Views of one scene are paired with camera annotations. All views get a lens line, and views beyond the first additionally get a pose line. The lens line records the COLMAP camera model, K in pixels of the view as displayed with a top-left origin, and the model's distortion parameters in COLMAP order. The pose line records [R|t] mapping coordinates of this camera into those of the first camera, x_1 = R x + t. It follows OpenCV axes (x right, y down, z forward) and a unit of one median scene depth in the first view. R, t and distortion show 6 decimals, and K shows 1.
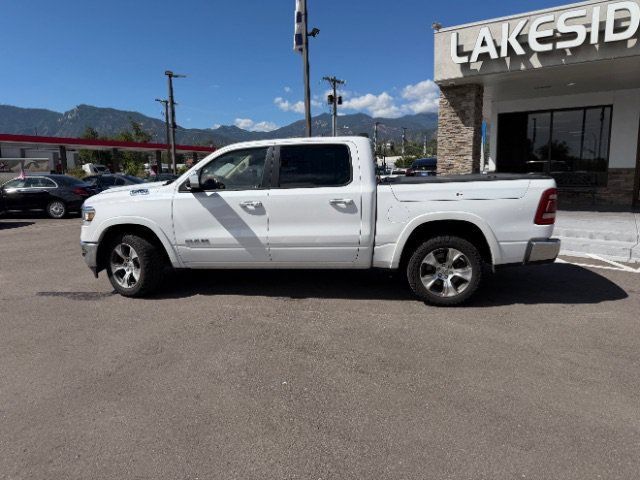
lens RADIAL K [[452.8, 0, 317.6], [0, 452.8, 236.5], [0, 0, 1]] dist [0.027296, -0.036773]
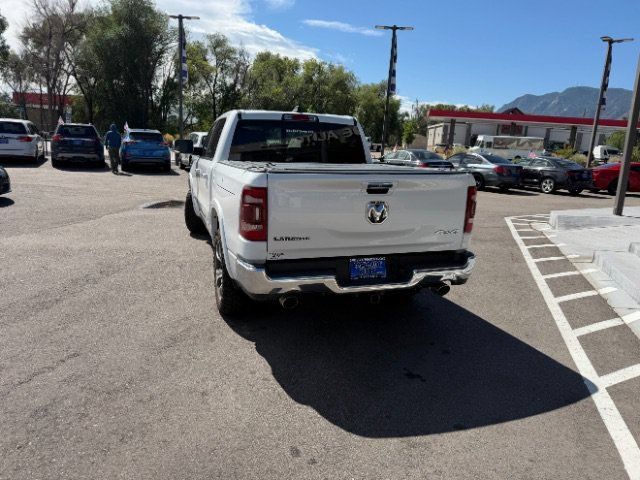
lens RADIAL K [[452.8, 0, 317.5], [0, 452.8, 238.3], [0, 0, 1]] dist [0.027296, -0.036773]
pose [[0.461476, 0.222031, -0.858919, 0.654435], [-0.183597, 0.971117, 0.152392, -0.086307], [0.867947, 0.087370, 0.488911, 0.448584]]
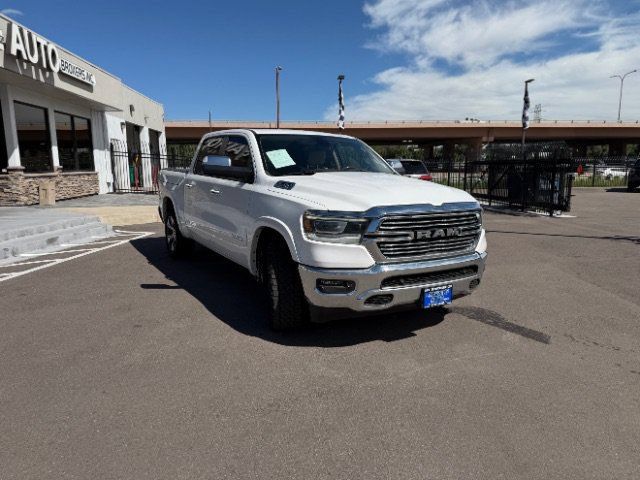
lens RADIAL K [[452.8, 0, 317.0], [0, 452.8, 238.1], [0, 0, 1]] dist [0.027296, -0.036773]
pose [[-0.637897, -0.103566, 0.763126, -0.635362], [0.124726, 0.963941, 0.235077, -0.153040], [-0.759954, 0.245136, -0.601978, 1.155498]]
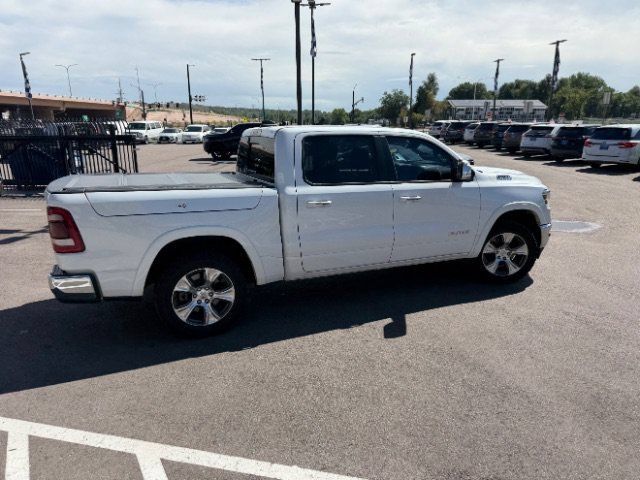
lens RADIAL K [[452.8, 0, 325.4], [0, 452.8, 242.8], [0, 0, 1]] dist [0.027296, -0.036773]
pose [[-0.844043, 0.153868, -0.513728, 0.343215], [-0.060347, 0.924618, 0.376085, -0.243968], [0.532870, 0.348434, -0.771131, 1.278382]]
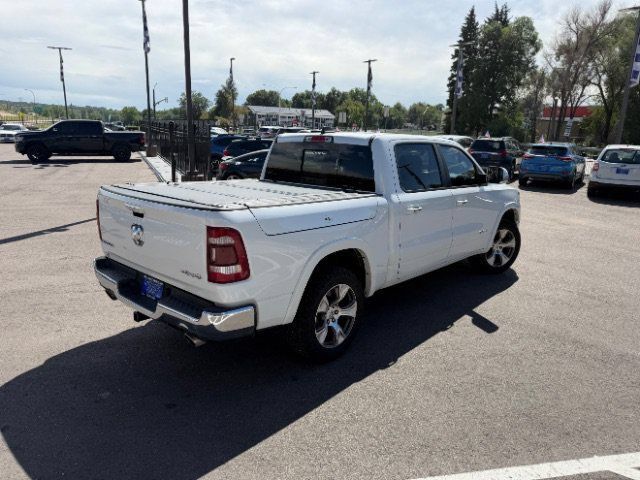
lens RADIAL K [[452.8, 0, 317.2], [0, 452.8, 236.4], [0, 0, 1]] dist [0.027296, -0.036773]
pose [[-0.556455, 0.188013, -0.809327, 0.577629], [-0.141213, 0.938491, 0.315110, -0.210823], [0.818790, 0.289631, -0.495678, 1.030300]]
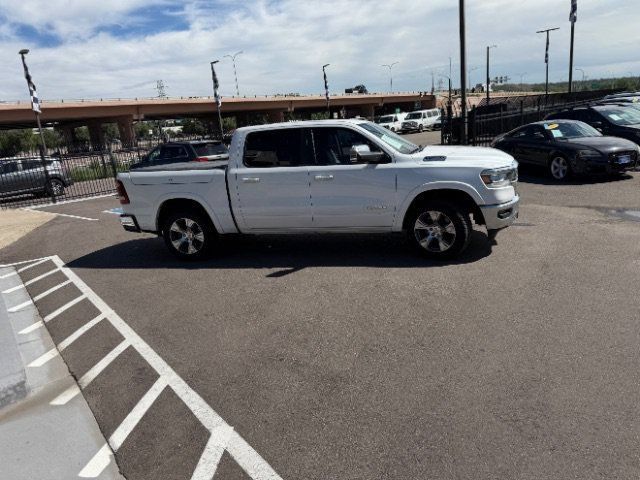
lens RADIAL K [[452.8, 0, 318.5], [0, 452.8, 242.5], [0, 0, 1]] dist [0.027296, -0.036773]
pose [[-0.988785, 0.075167, 0.129055, -0.135574], [0.119776, 0.915281, 0.384596, -0.269986], [-0.089213, 0.395740, -0.914019, 1.579157]]
